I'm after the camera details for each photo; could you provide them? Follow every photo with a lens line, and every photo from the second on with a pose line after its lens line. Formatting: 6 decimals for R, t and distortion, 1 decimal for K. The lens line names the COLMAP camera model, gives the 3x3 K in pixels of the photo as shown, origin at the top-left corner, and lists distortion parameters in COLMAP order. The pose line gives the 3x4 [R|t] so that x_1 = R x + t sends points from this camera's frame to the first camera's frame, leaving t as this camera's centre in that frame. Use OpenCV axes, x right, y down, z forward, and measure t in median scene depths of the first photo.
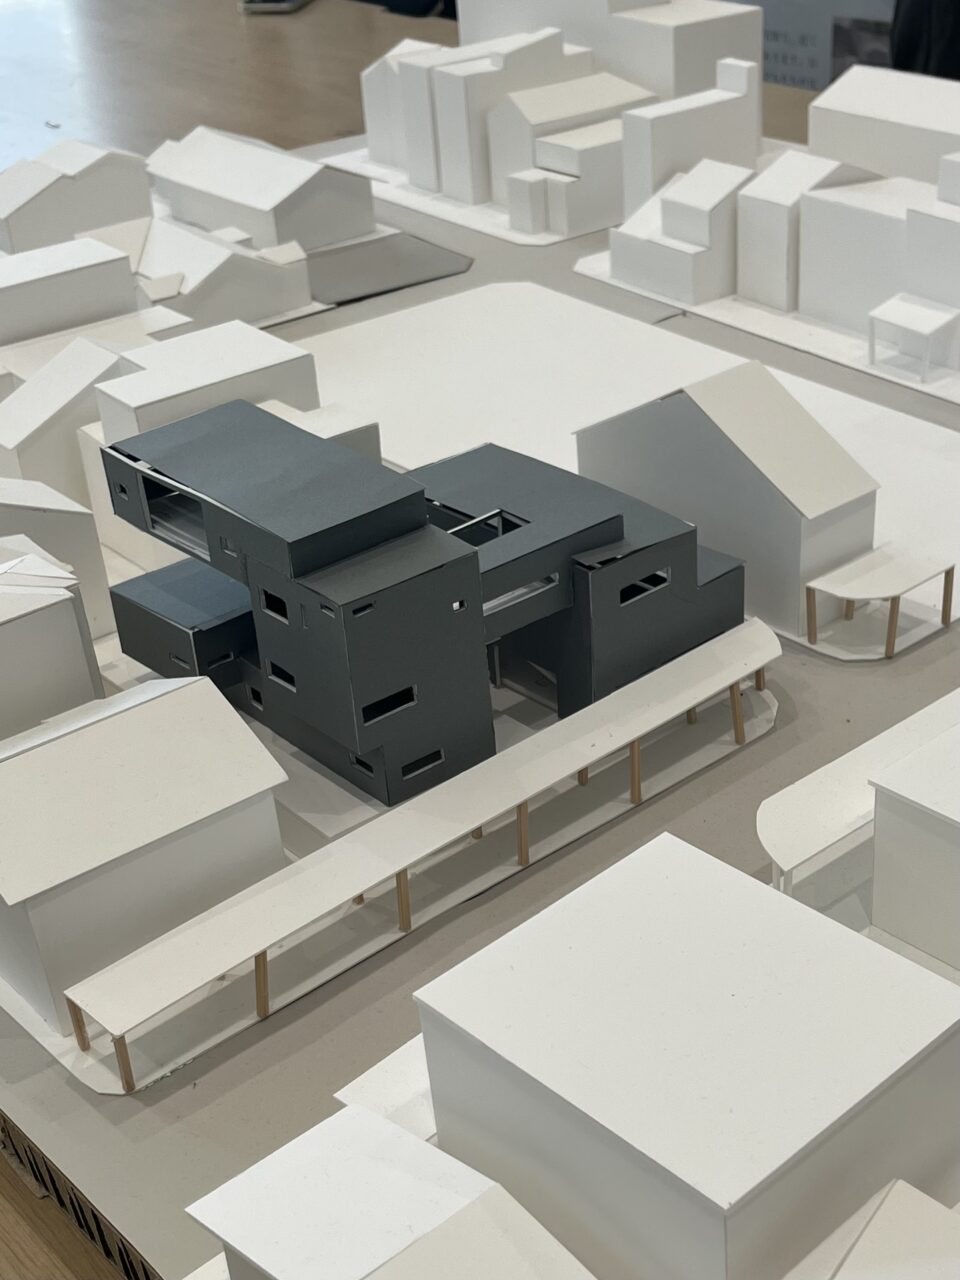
lens RADIAL K [[1769.0, 0, 582.3], [0, 1769.0, 738.8], [0, 0, 1]] dist [0.005827, -0.089272]
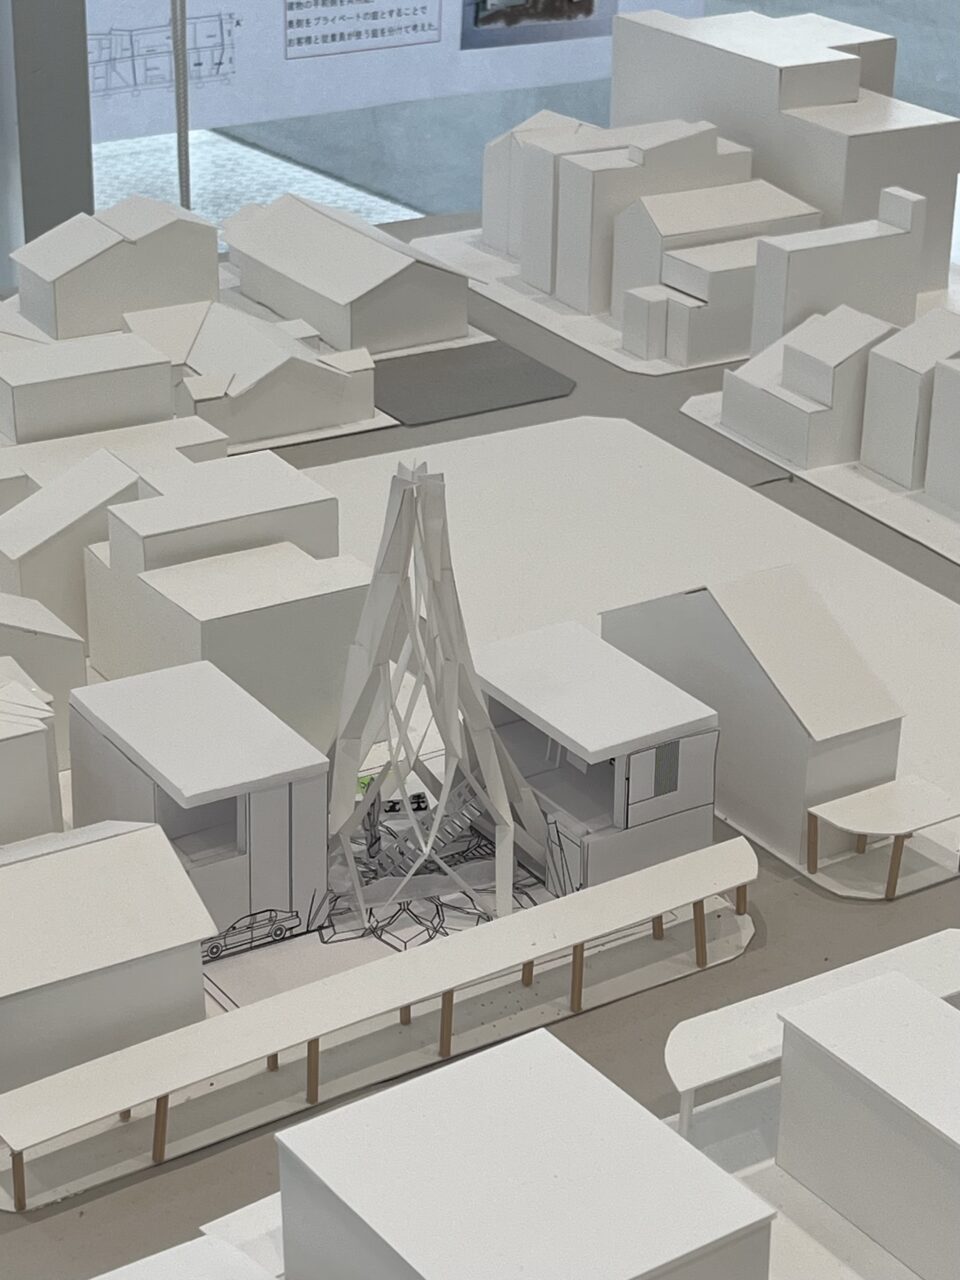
lens RADIAL K [[2500.2, 0, 480.0], [0, 2500.2, 640.0], [0, 0, 1]] dist [-0.000398, -0.254696]
pose [[0.984818, 0.120275, -0.125171, 0.078071], [-0.135264, 0.983628, -0.119078, 0.003930], [0.108800, 0.134201, 0.984963, -0.234038]]
